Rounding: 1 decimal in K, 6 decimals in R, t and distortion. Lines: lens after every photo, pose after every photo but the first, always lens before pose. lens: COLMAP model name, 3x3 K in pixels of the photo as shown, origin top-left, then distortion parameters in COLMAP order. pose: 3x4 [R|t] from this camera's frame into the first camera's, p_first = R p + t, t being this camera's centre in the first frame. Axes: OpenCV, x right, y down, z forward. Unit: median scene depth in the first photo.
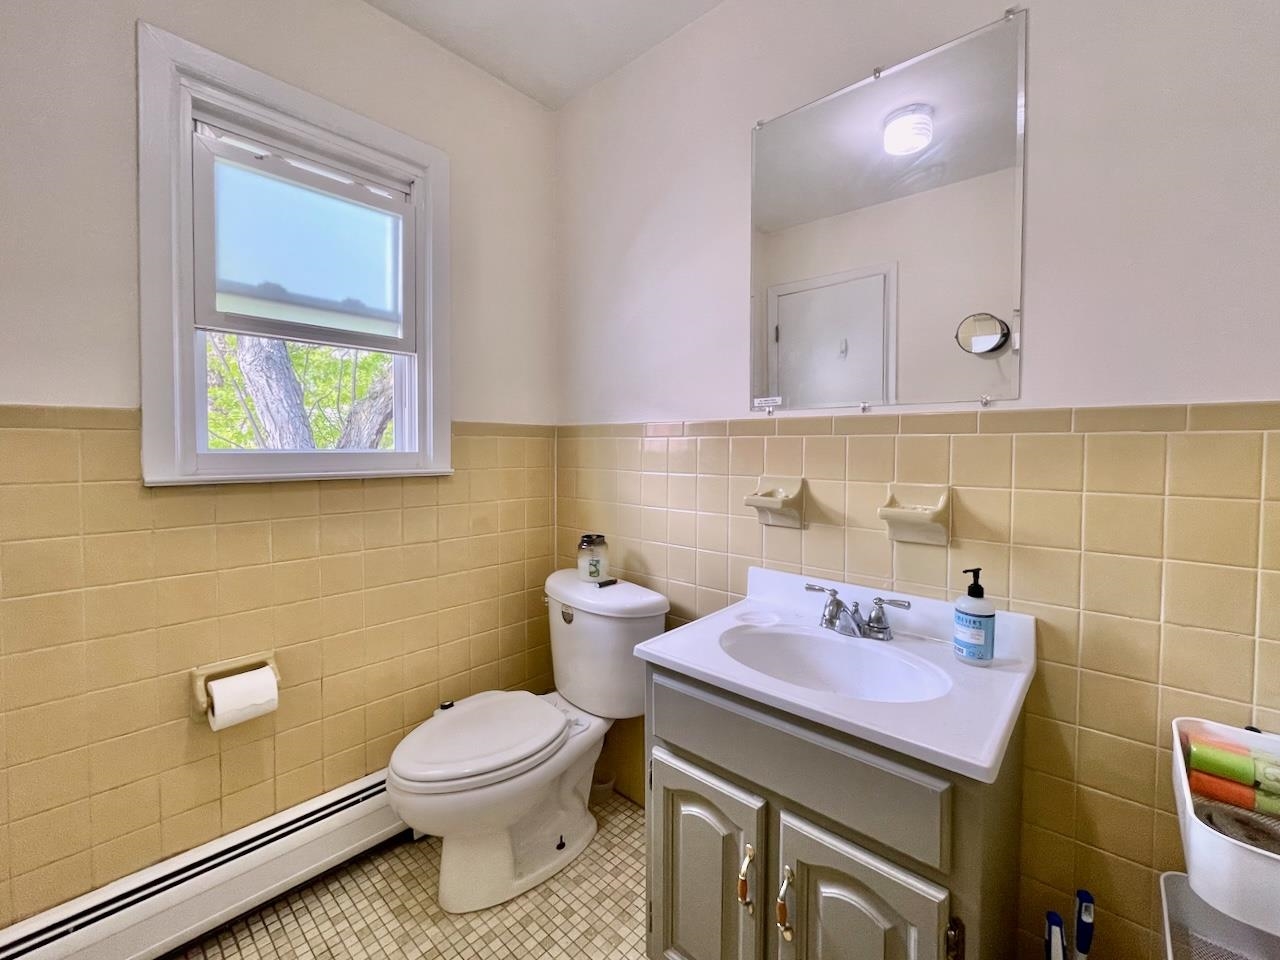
lens RADIAL K [[540.0, 0, 643.2], [0, 540.0, 460.2], [0, 0, 1]] dist [-0.000590, -0.000258]
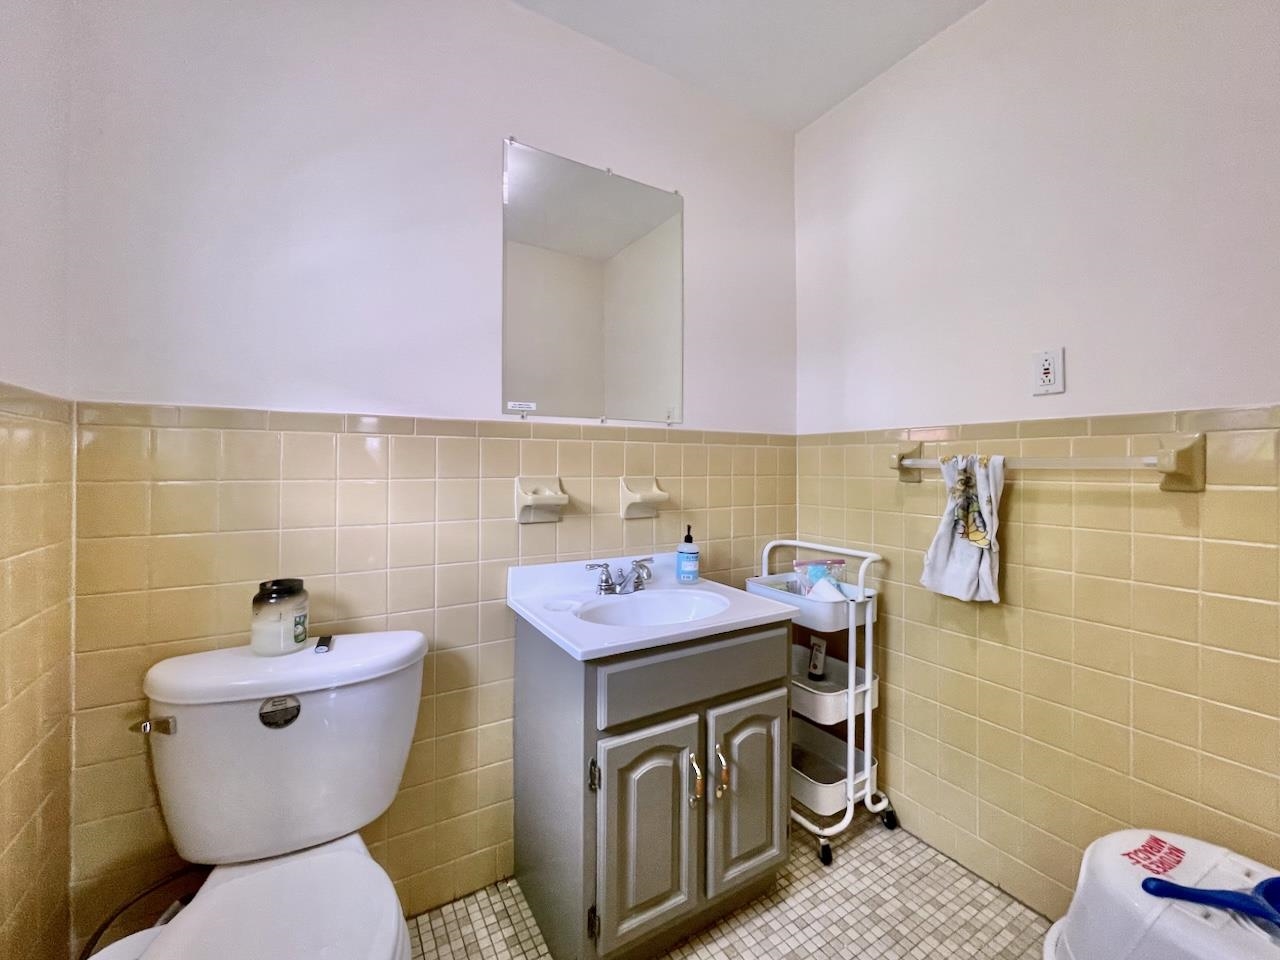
lens RADIAL K [[540.0, 0, 643.2], [0, 540.0, 460.2], [0, 0, 1]] dist [-0.000590, -0.000258]
pose [[0.284747, 0.006593, 0.958580, -0.742331], [0.023975, 0.999615, -0.013997, 0.017946], [-0.958303, 0.026968, 0.284479, 0.500283]]
